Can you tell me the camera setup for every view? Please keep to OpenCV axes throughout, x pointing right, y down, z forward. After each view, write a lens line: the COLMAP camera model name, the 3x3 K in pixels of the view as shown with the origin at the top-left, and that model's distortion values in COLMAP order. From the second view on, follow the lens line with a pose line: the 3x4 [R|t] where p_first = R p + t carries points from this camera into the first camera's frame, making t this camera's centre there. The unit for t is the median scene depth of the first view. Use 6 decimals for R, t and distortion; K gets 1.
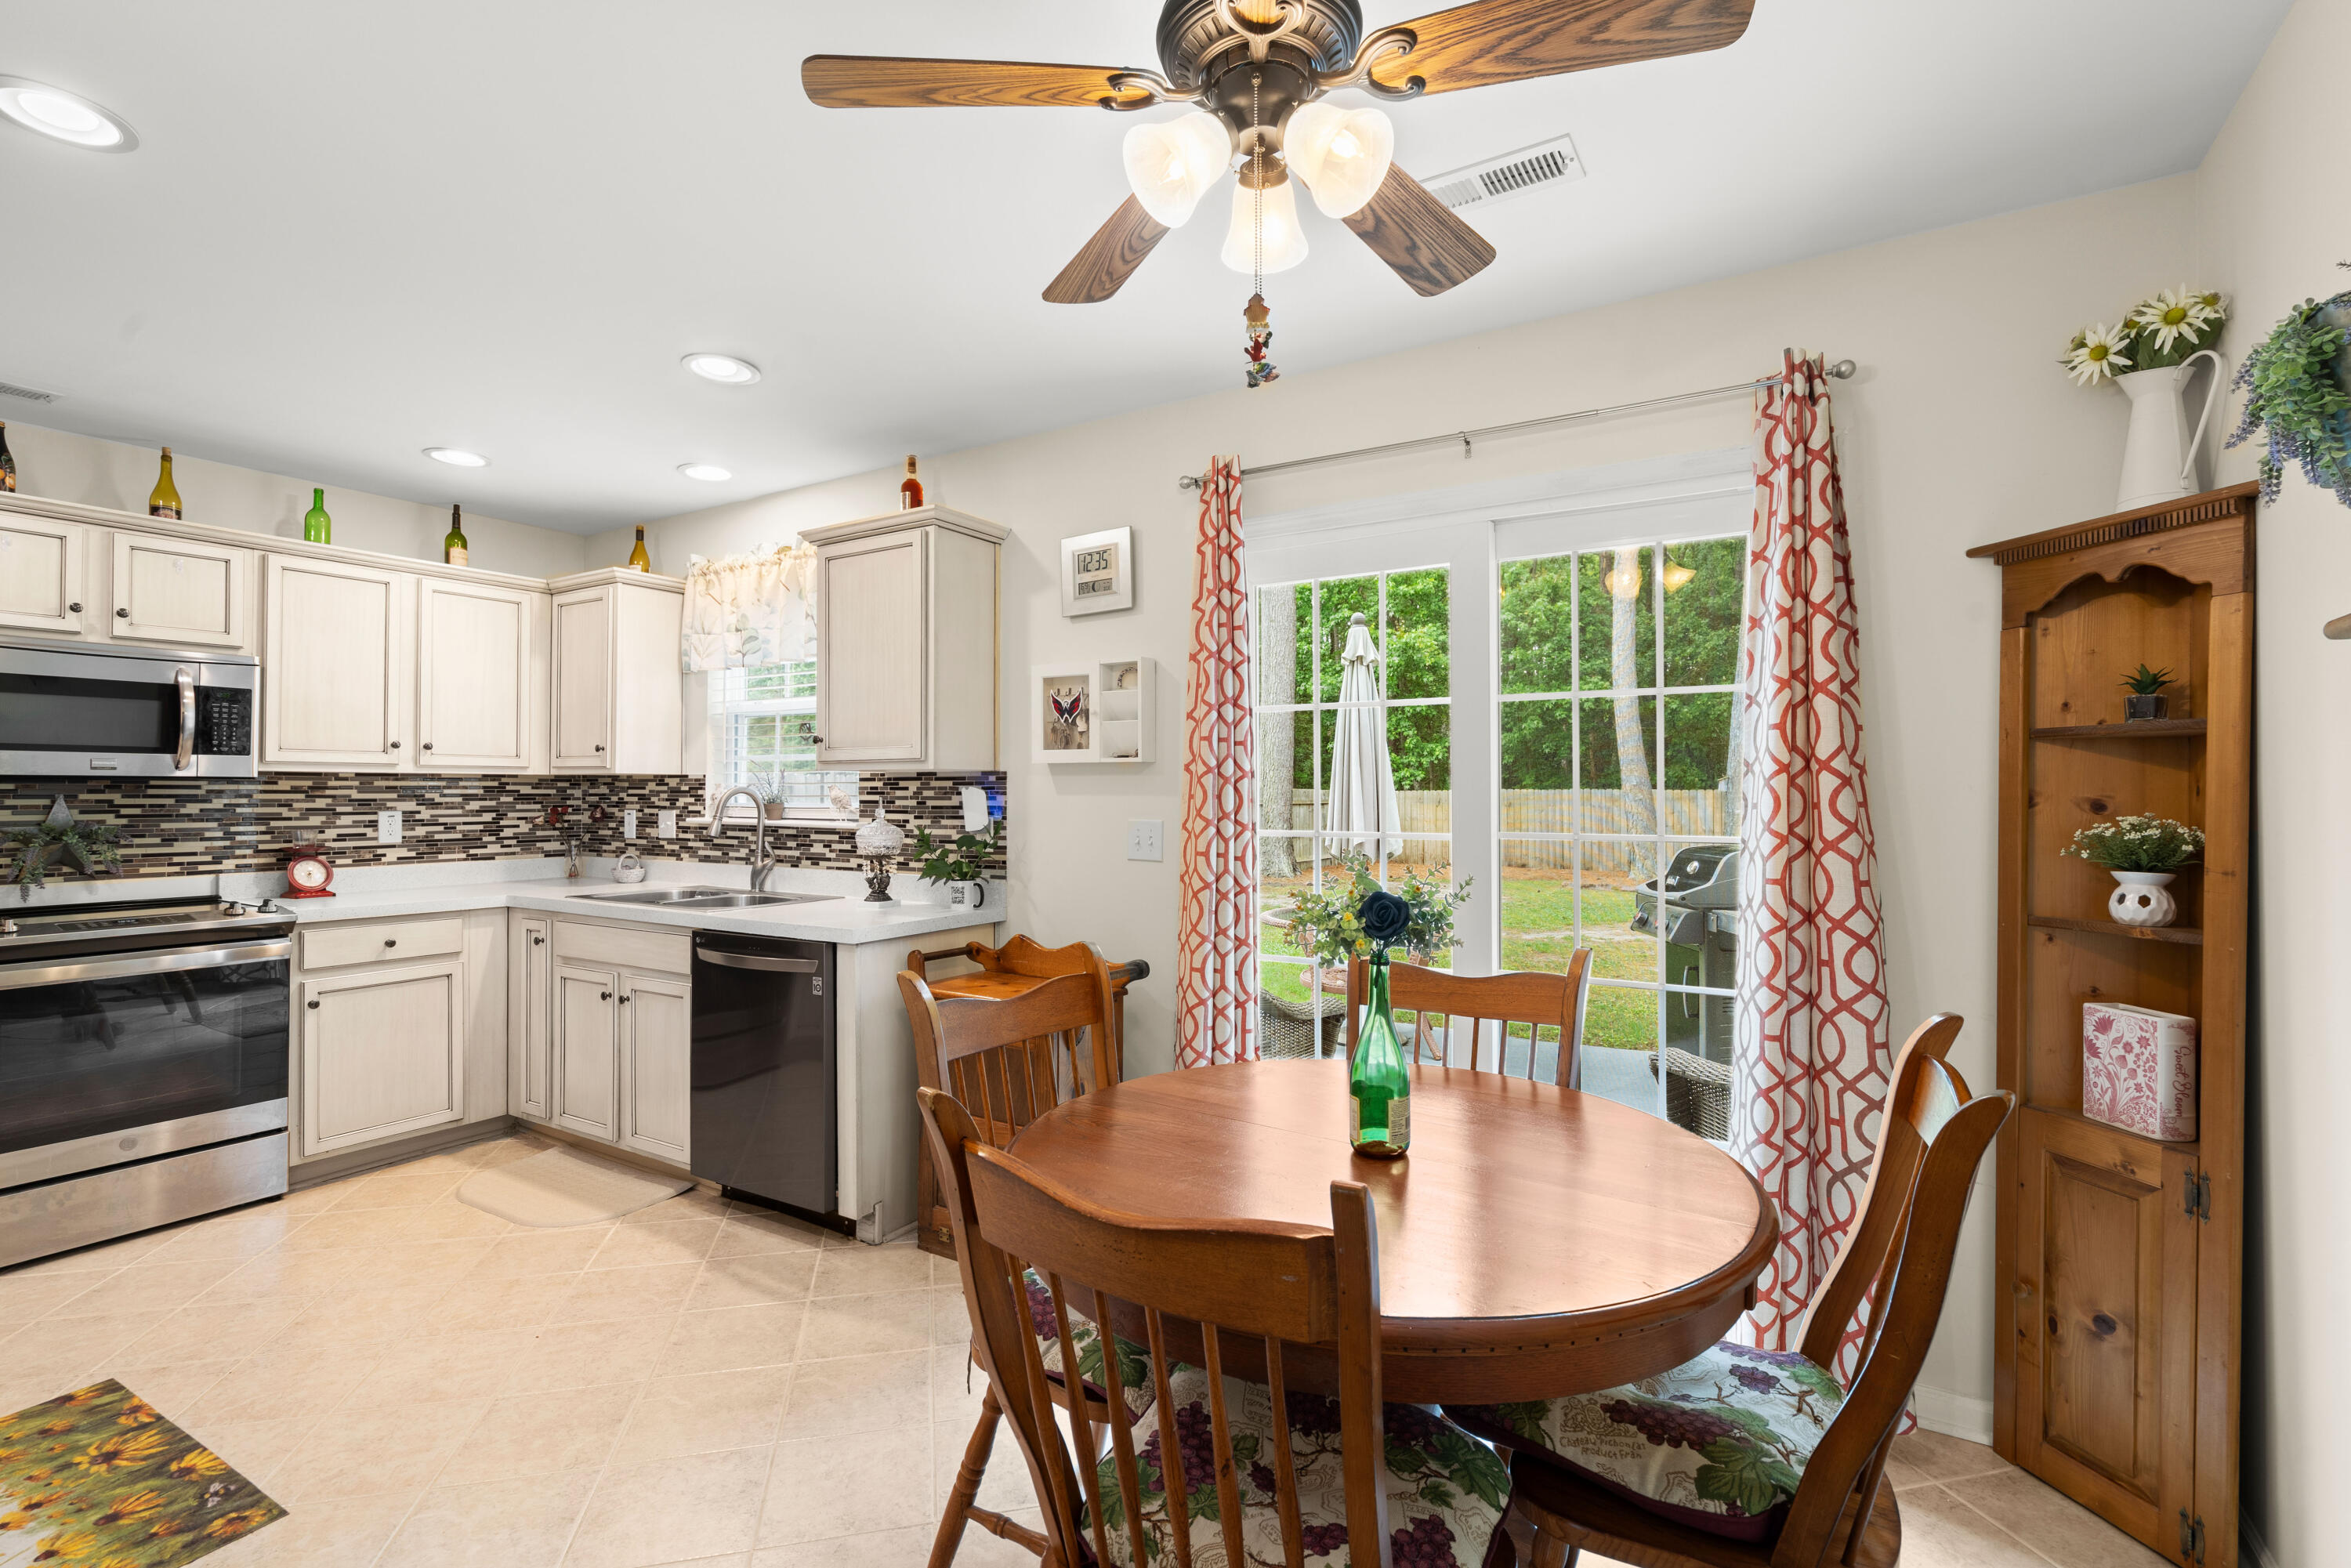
lens RADIAL K [[1065.9, 0, 1174.0], [0, 1065.9, 786.3], [0, 0, 1]] dist [-0.000950, 0.000112]
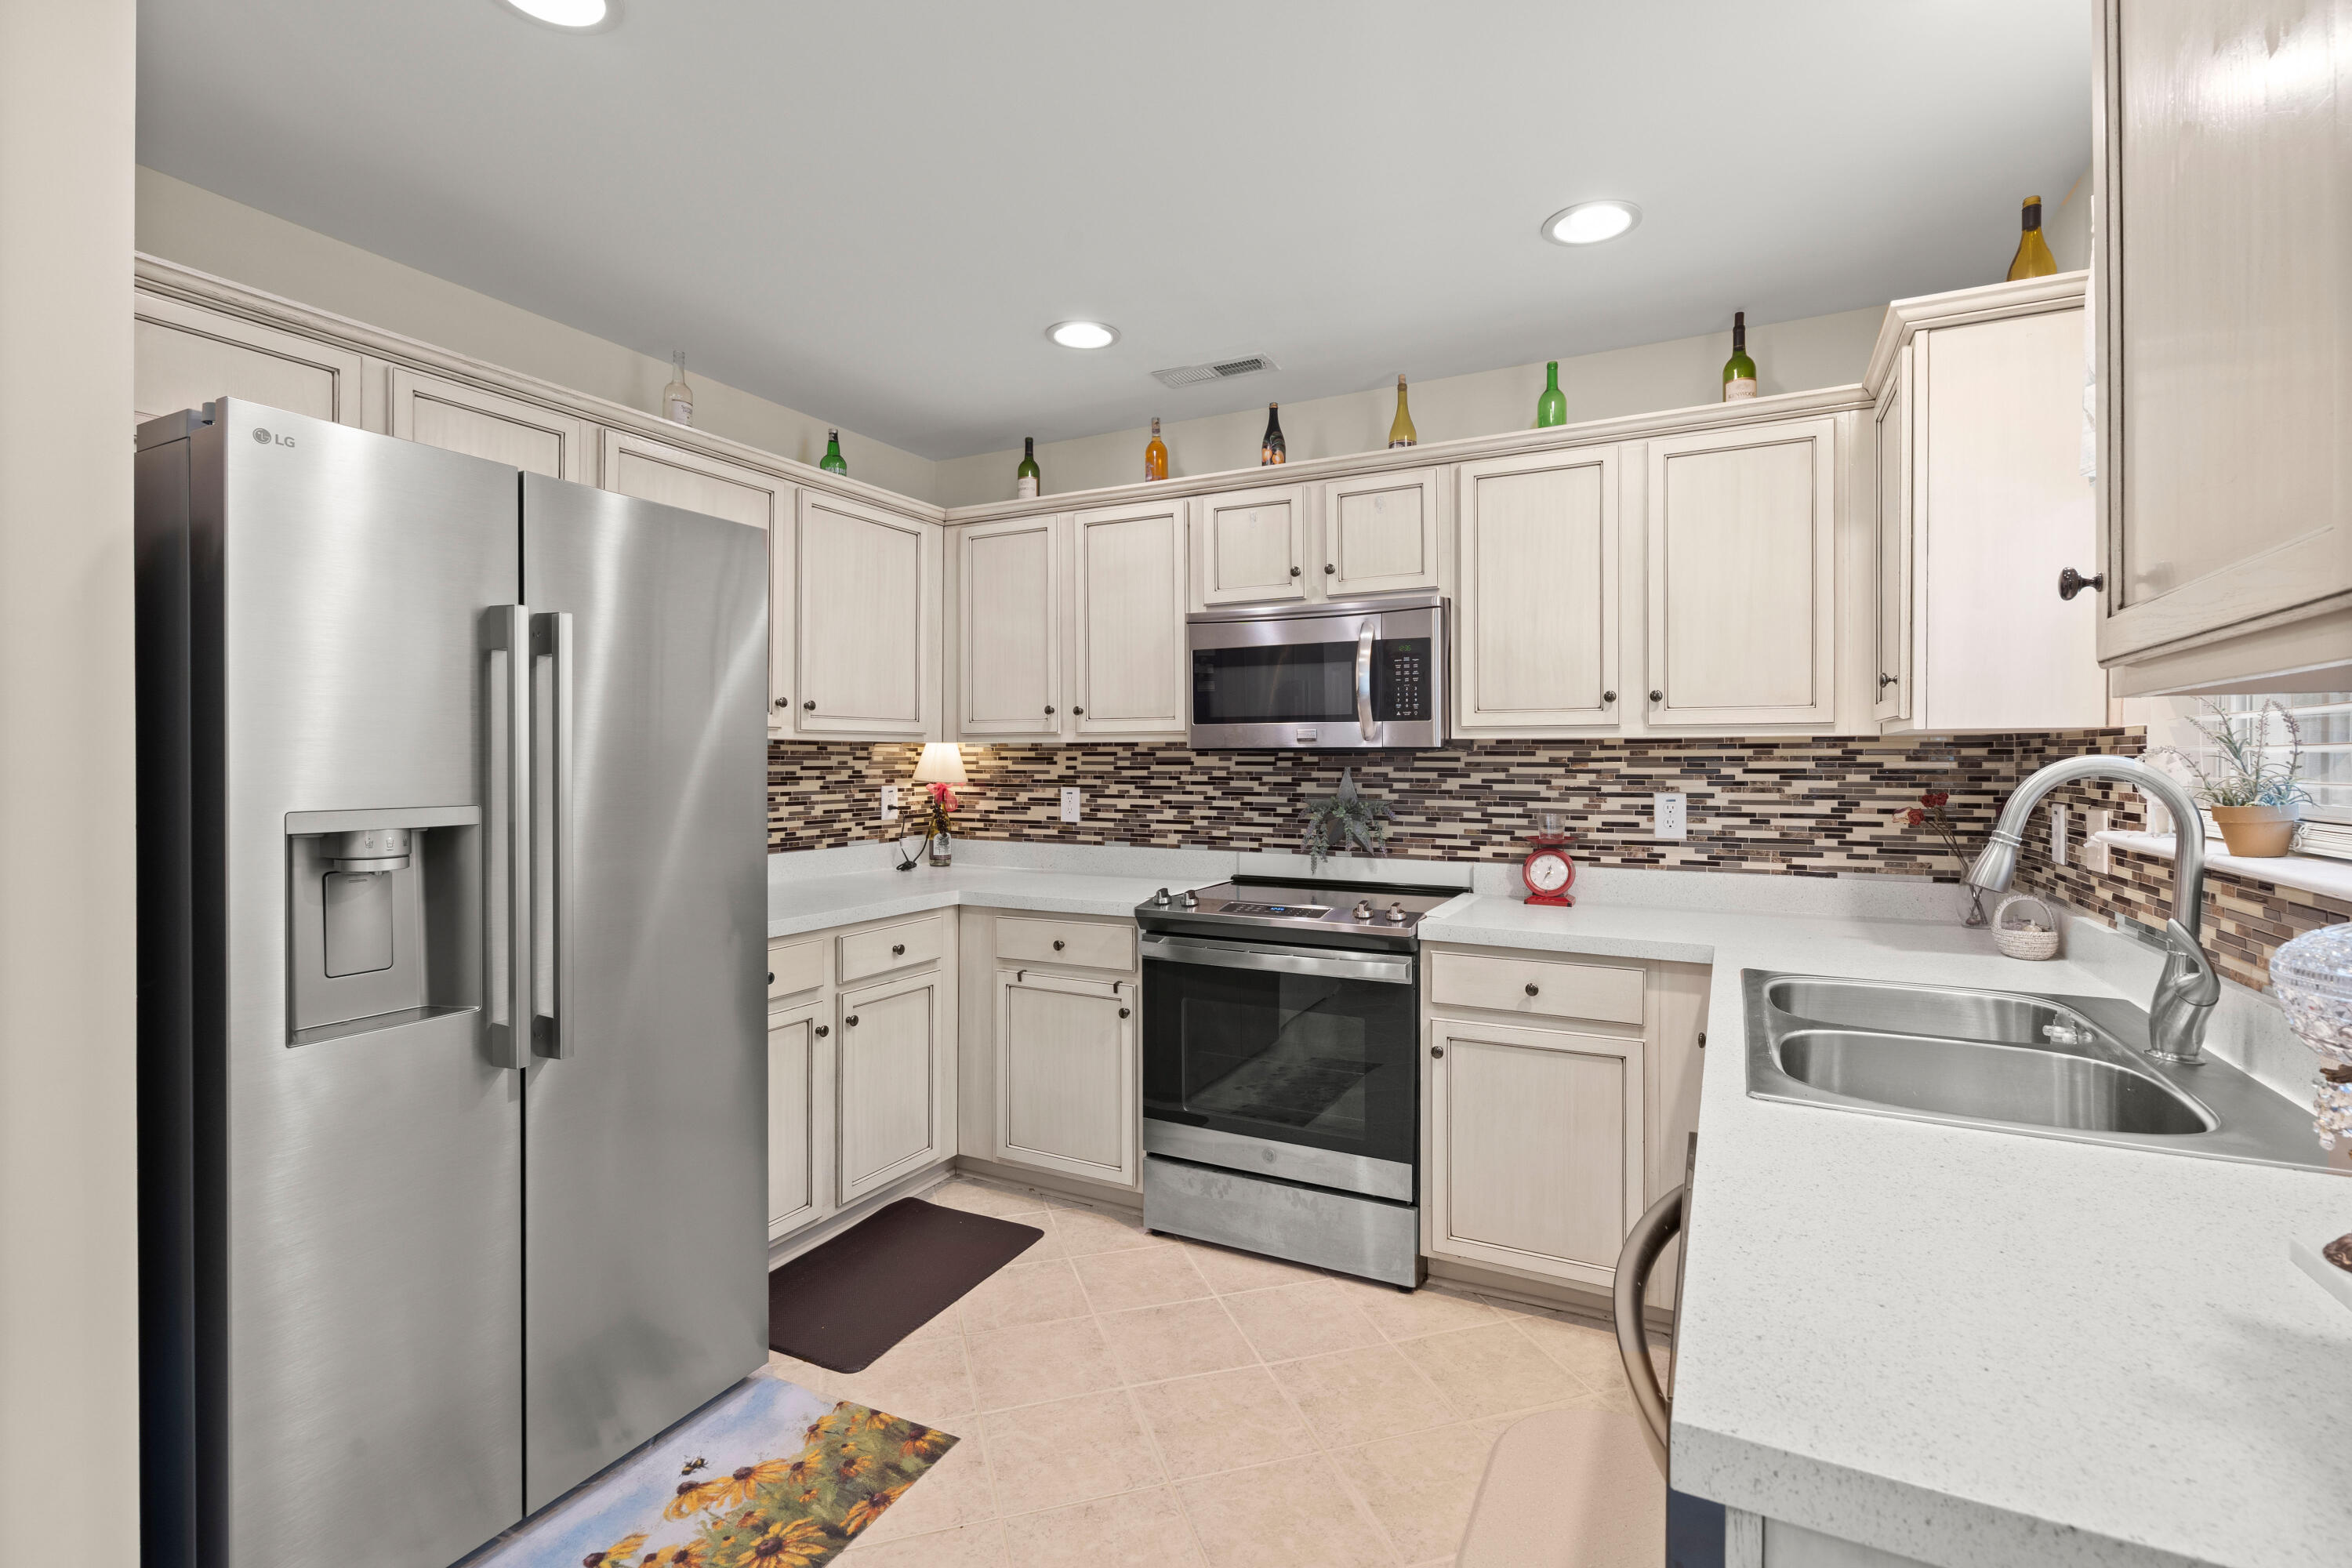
lens RADIAL K [[1066.4, 0, 1175.6], [0, 1066.4, 762.9], [0, 0, 1]] dist [-0.000950, 0.000112]
pose [[0.067694, 0.002629, -0.997703, -0.070379], [0.005478, 0.999980, 0.003006, -0.000213], [0.997691, -0.005669, 0.067678, 0.691126]]
